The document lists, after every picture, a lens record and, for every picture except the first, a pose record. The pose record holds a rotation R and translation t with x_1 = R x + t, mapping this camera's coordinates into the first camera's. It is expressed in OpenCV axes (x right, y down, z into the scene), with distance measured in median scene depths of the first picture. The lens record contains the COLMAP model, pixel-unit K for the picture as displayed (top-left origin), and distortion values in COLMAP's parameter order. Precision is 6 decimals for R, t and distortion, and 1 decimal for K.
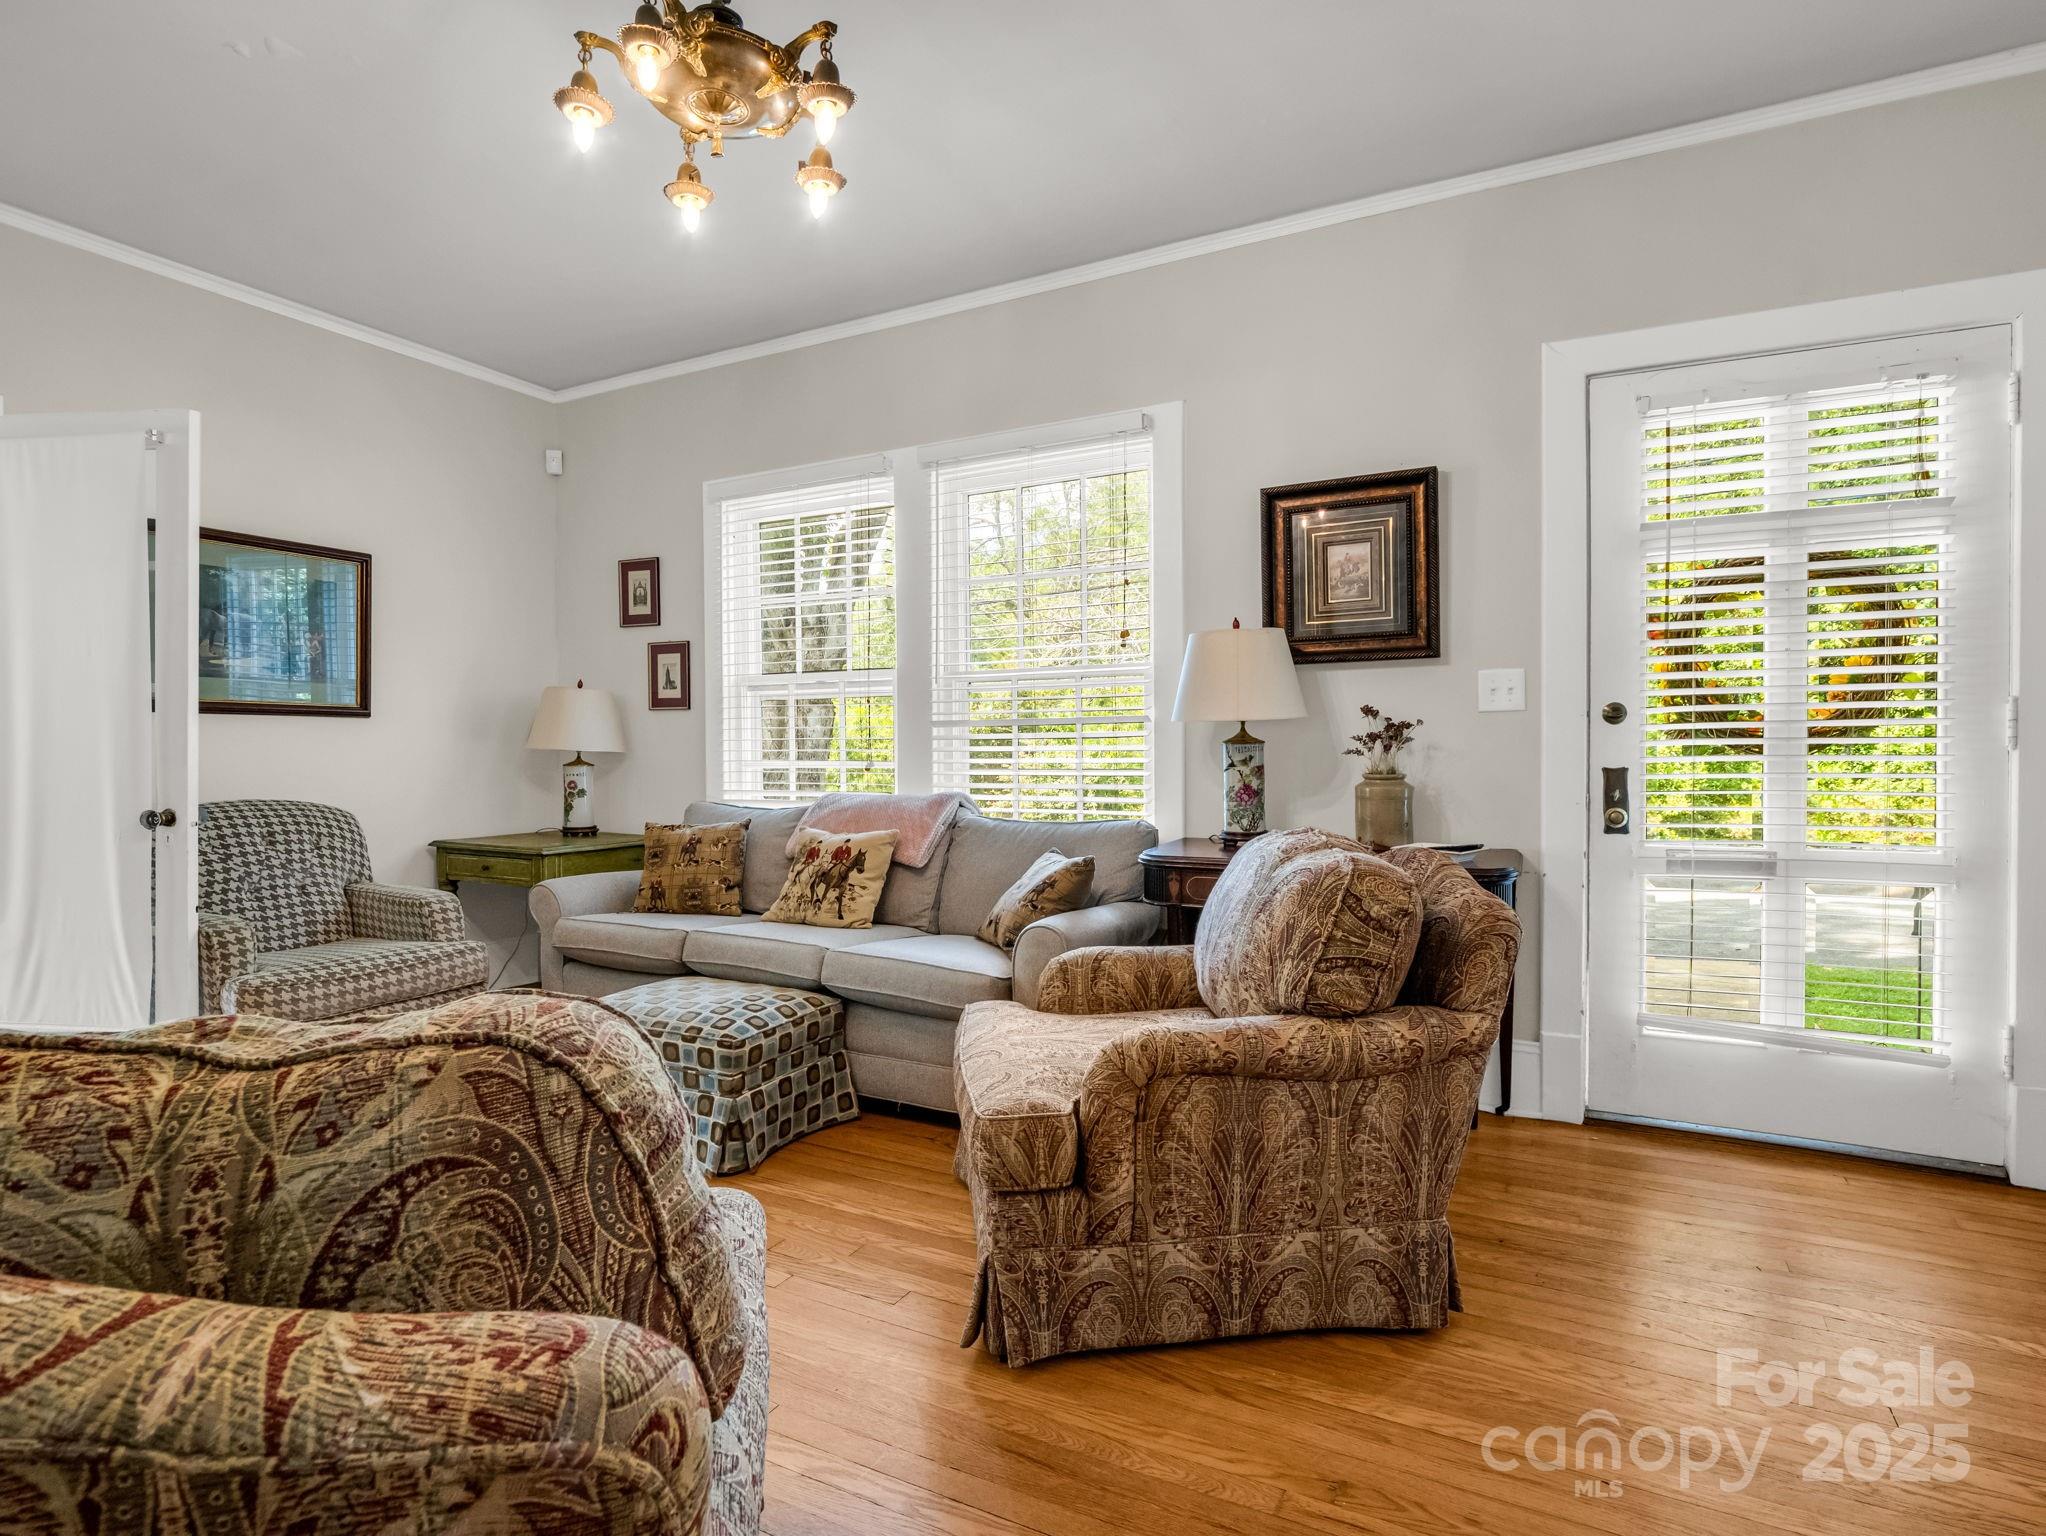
lens RADIAL K [[1044.3, 0, 1025.3], [0, 1044.3, 762.8], [0, 0, 1]] dist [-0.003267, -0.000165]
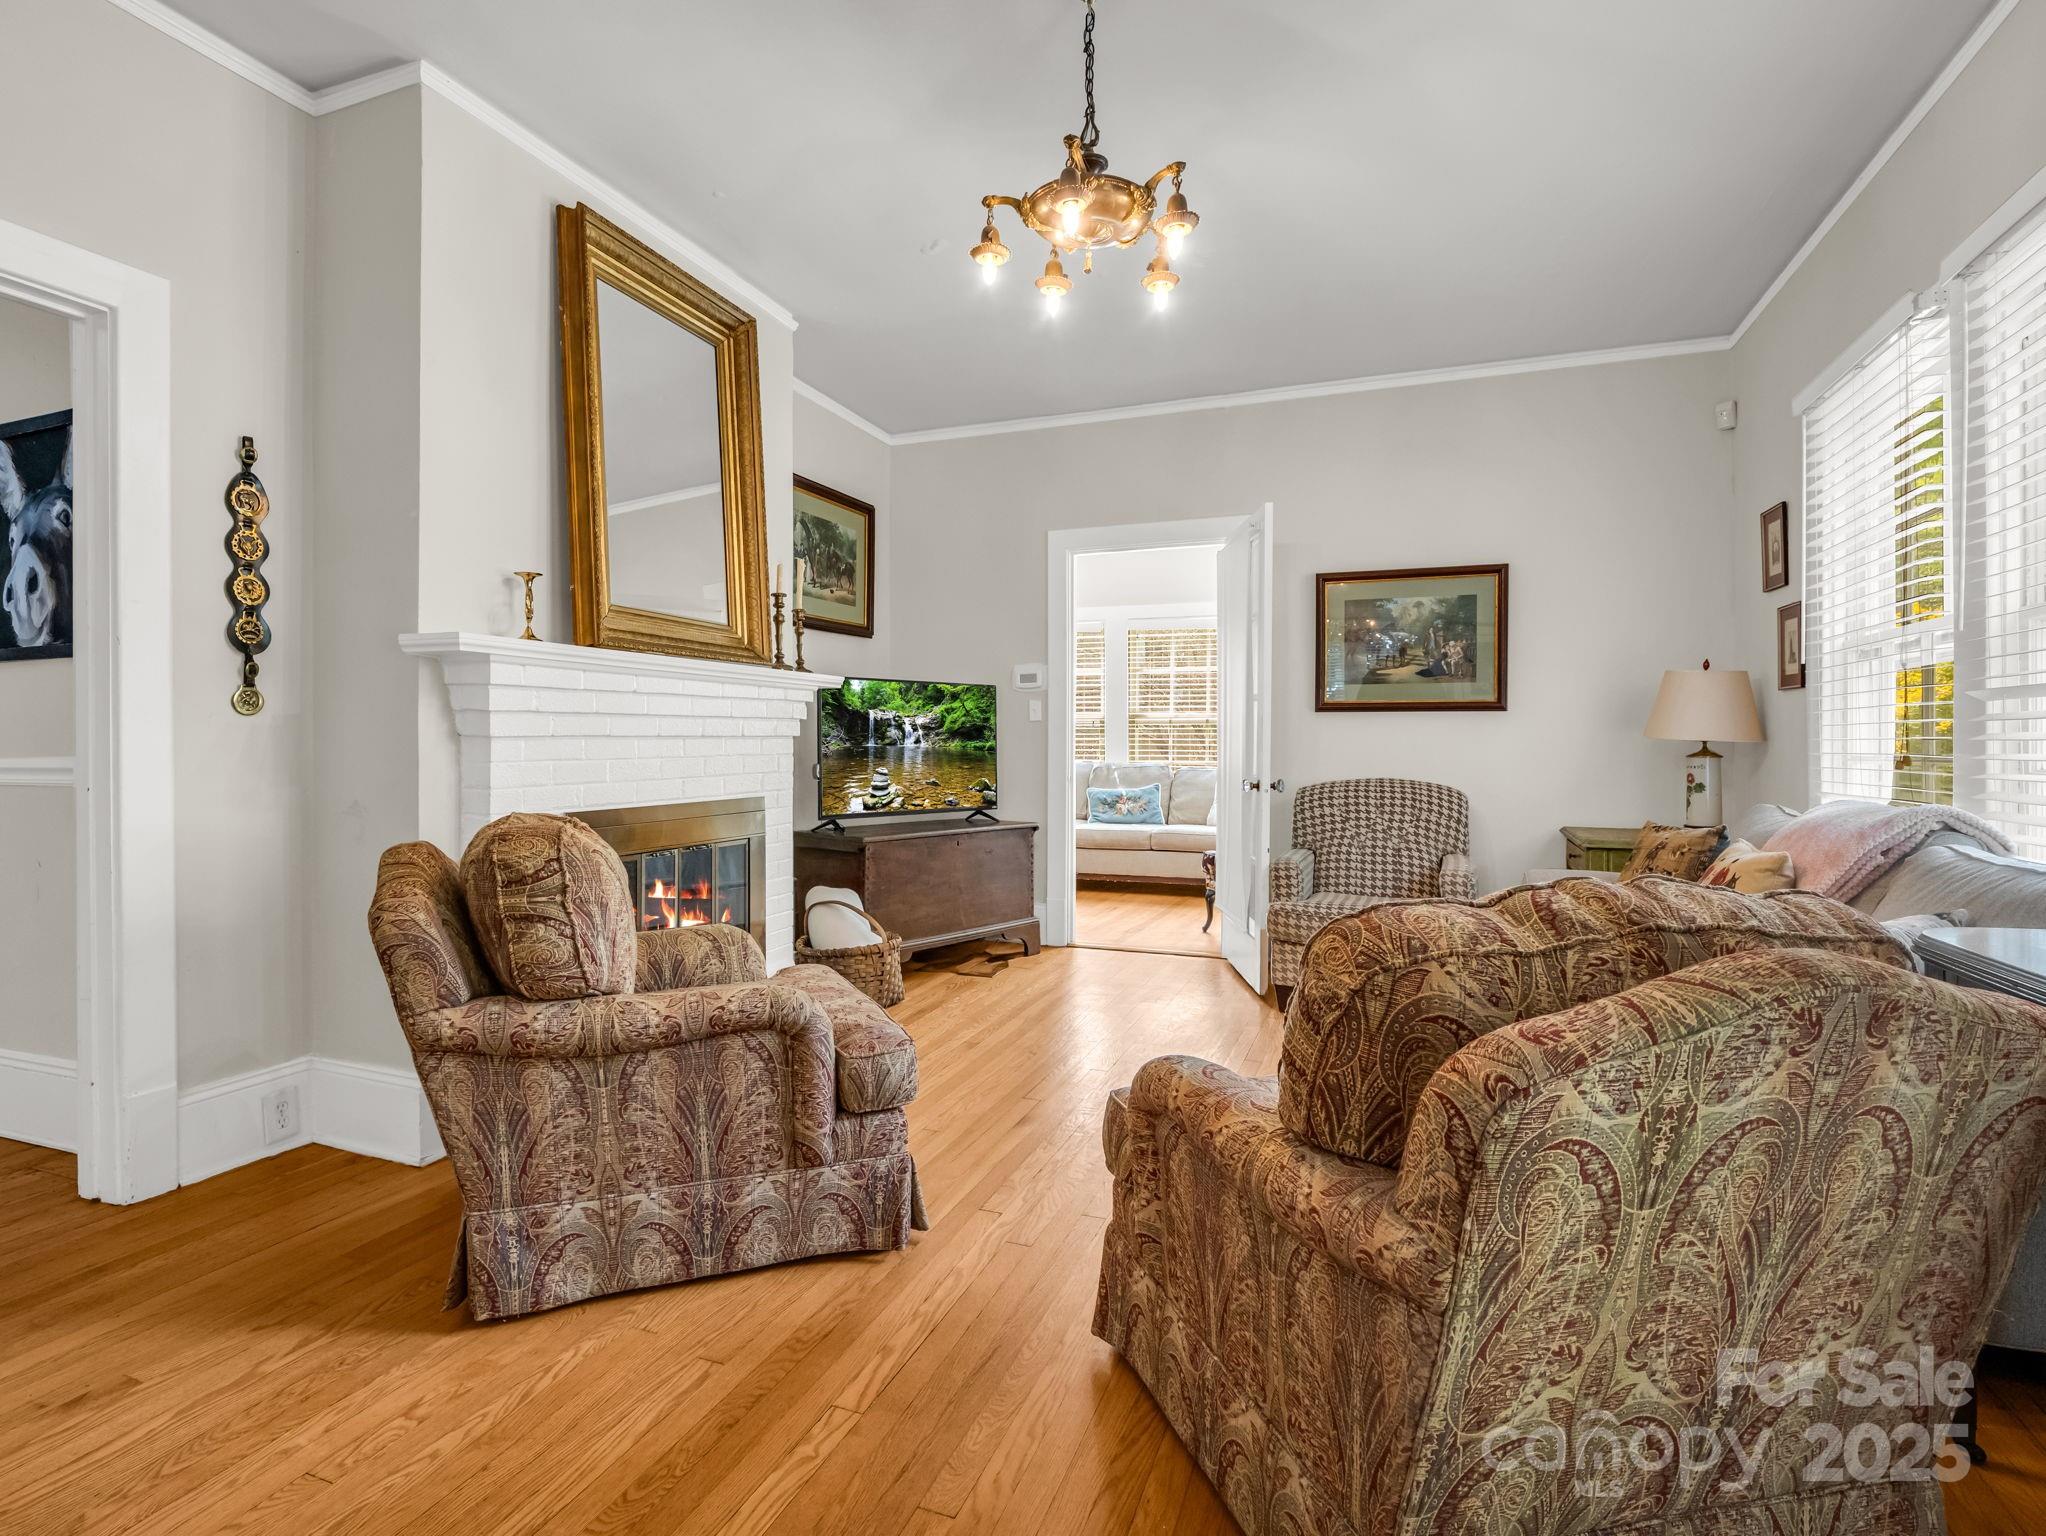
lens RADIAL K [[1044.3, 0, 1023.6], [0, 1044.3, 756.8], [0, 0, 1]] dist [-0.003267, -0.000165]
pose [[0.128345, 0.013052, -0.991644, 0.473764], [-0.013944, 0.999838, 0.011355, 0.000551], [0.991632, 0.012370, 0.128507, 0.393387]]
